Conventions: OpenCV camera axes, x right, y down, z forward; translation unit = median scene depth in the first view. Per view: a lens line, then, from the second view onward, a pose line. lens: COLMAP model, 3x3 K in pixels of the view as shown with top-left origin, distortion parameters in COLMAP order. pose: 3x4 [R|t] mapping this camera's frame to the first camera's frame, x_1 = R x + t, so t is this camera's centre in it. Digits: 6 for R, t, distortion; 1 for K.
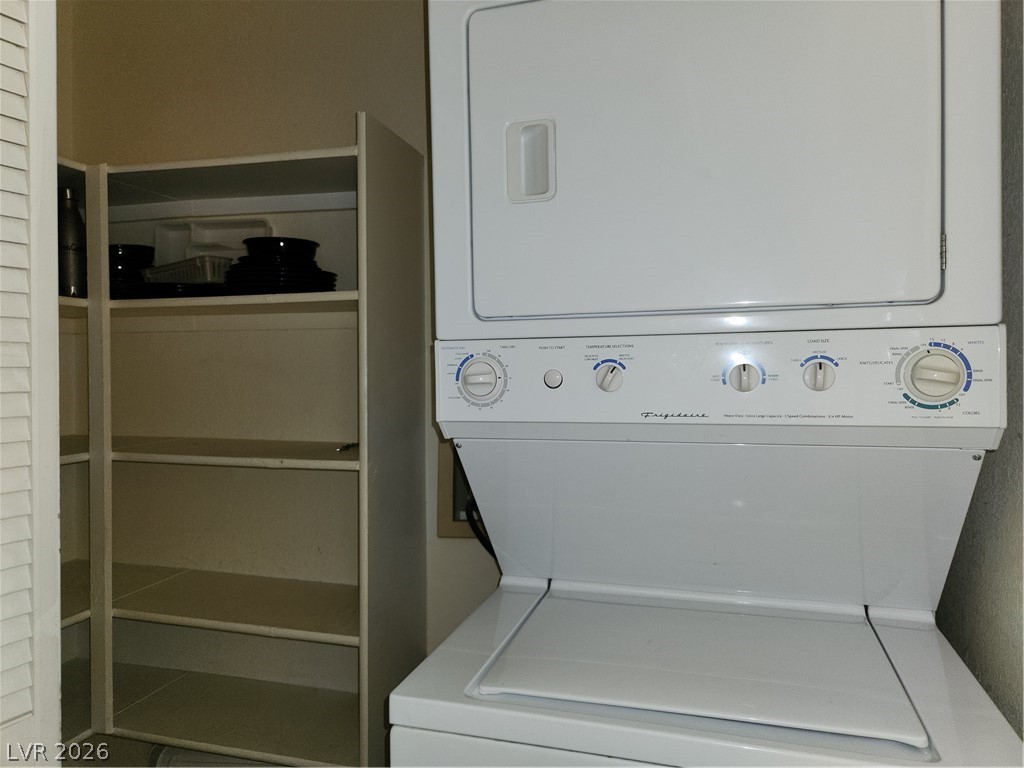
lens RADIAL K [[702.4, 0, 514.9], [0, 702.4, 370.3], [0, 0, 1]] dist [0.059209, -0.062470]
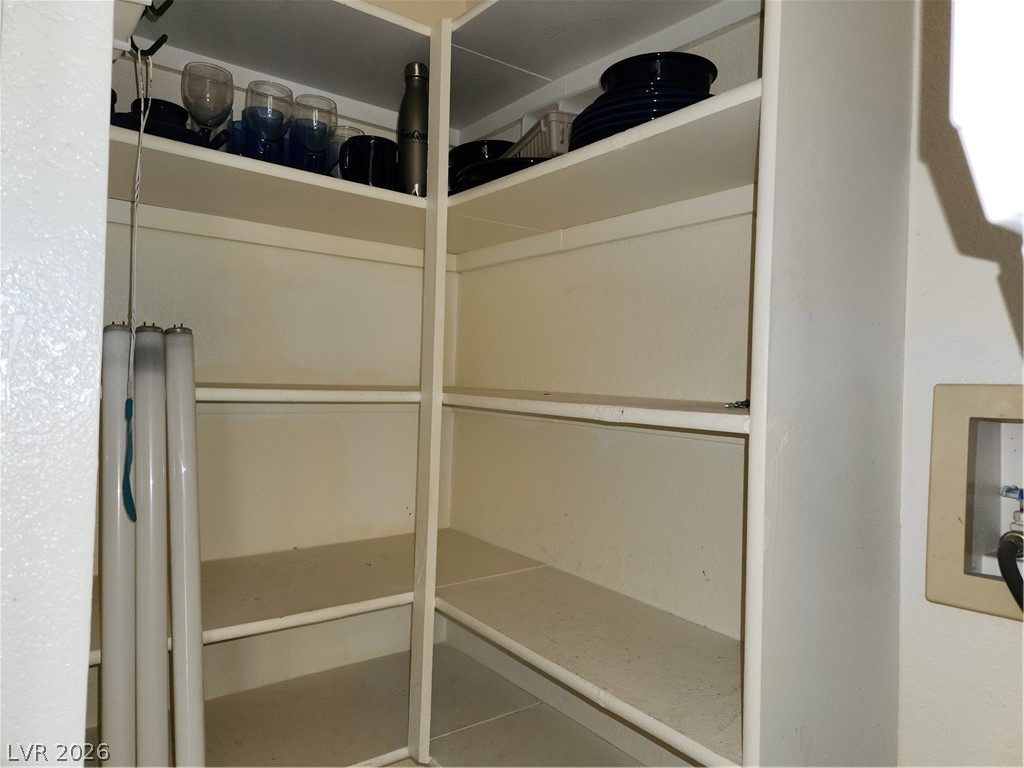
lens RADIAL K [[702.4, 0, 514.9], [0, 702.4, 370.3], [0, 0, 1]] dist [0.059209, -0.062470]
pose [[0.803539, 0.026436, -0.594665, -0.050019], [-0.037089, 0.999296, -0.005692, 0.091988], [0.594095, 0.026629, 0.803954, 0.433620]]
